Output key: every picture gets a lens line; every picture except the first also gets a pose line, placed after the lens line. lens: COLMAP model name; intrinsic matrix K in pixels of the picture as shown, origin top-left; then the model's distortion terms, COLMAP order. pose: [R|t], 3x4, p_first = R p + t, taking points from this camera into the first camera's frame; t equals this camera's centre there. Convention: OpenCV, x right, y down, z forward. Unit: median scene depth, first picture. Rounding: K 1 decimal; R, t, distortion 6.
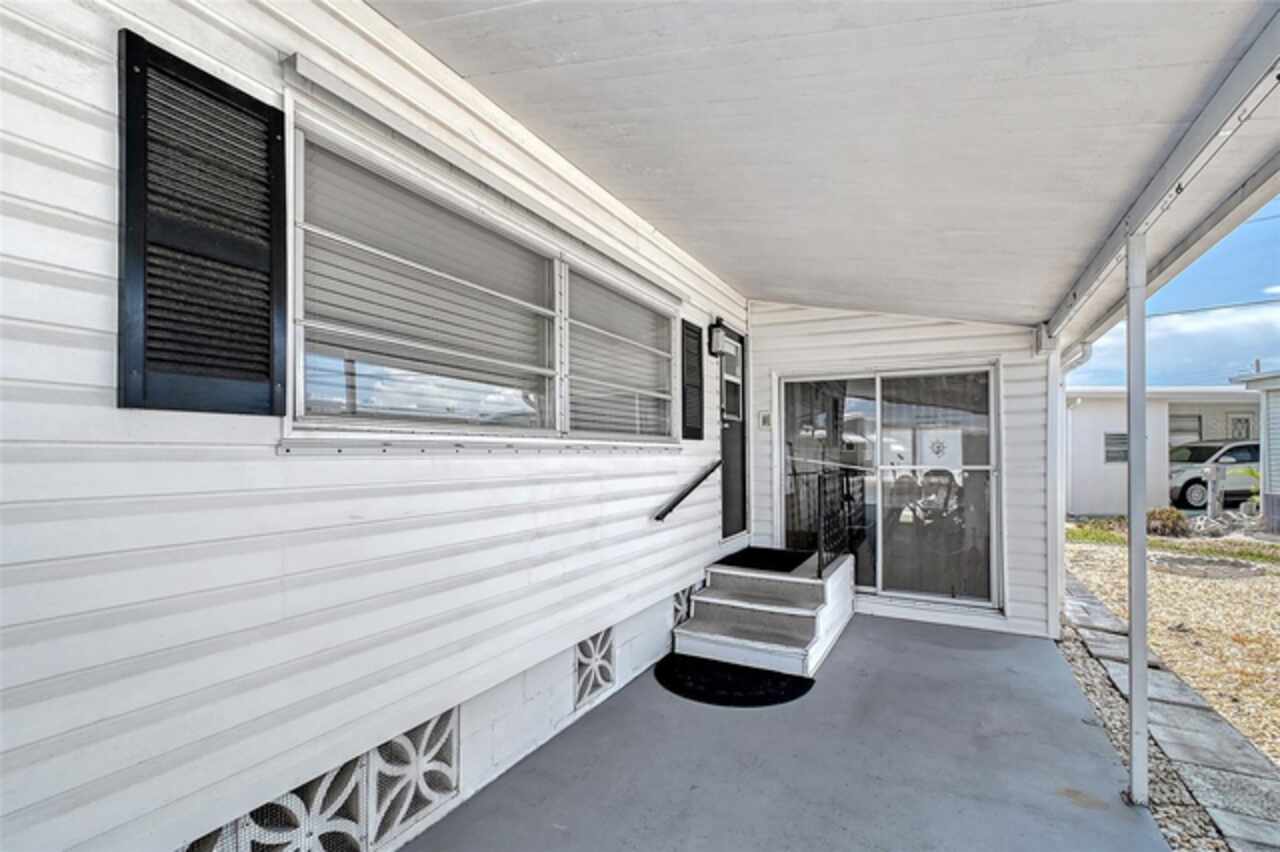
lens RADIAL K [[587.1, 0, 642.0], [0, 587.1, 435.3], [0, 0, 1]] dist [-0.012588, -0.000731]
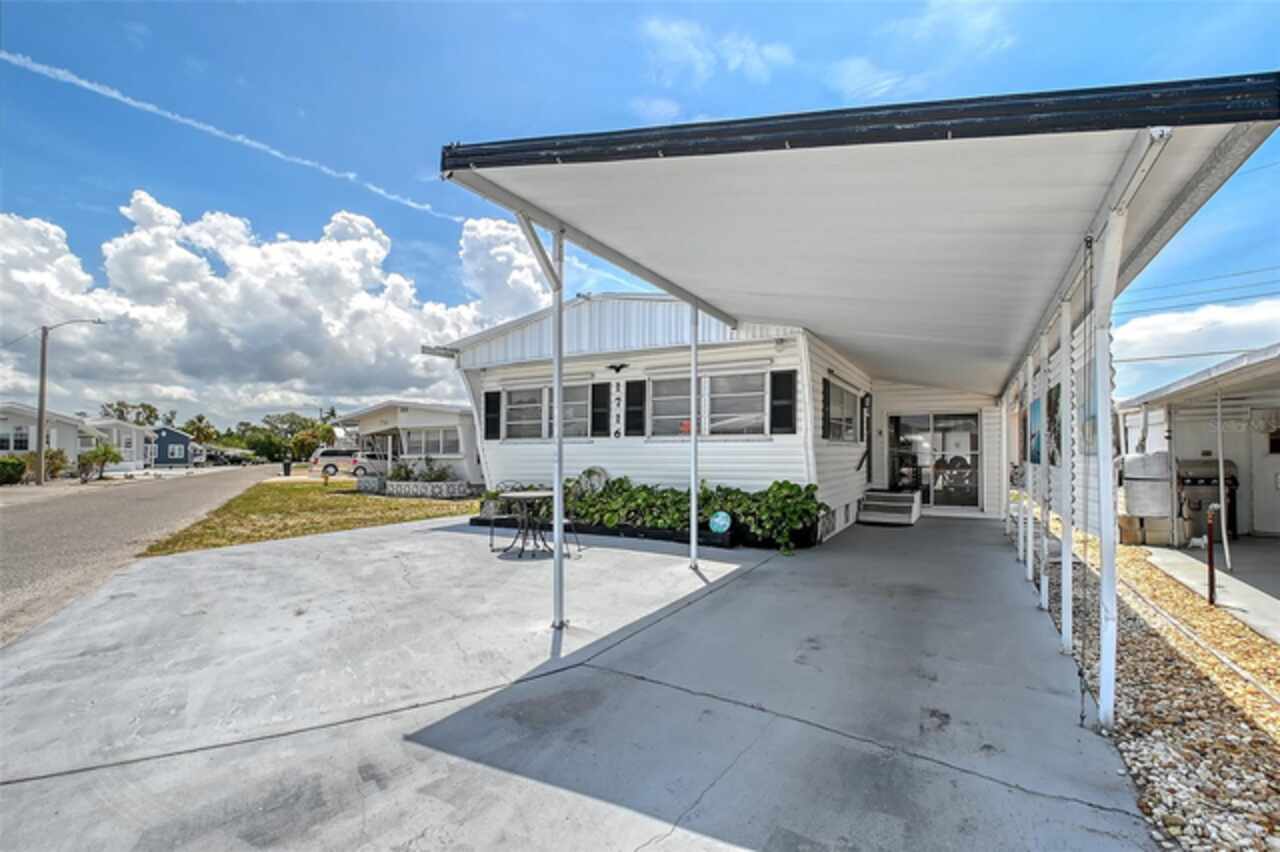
lens RADIAL K [[587.1, 0, 642.0], [0, 587.1, 435.3], [0, 0, 1]] dist [-0.012588, -0.000731]
pose [[0.999656, -0.001881, -0.026169, -0.719424], [0.001917, 0.999997, 0.001316, -0.023840], [0.026166, -0.001365, 0.999657, -1.429062]]
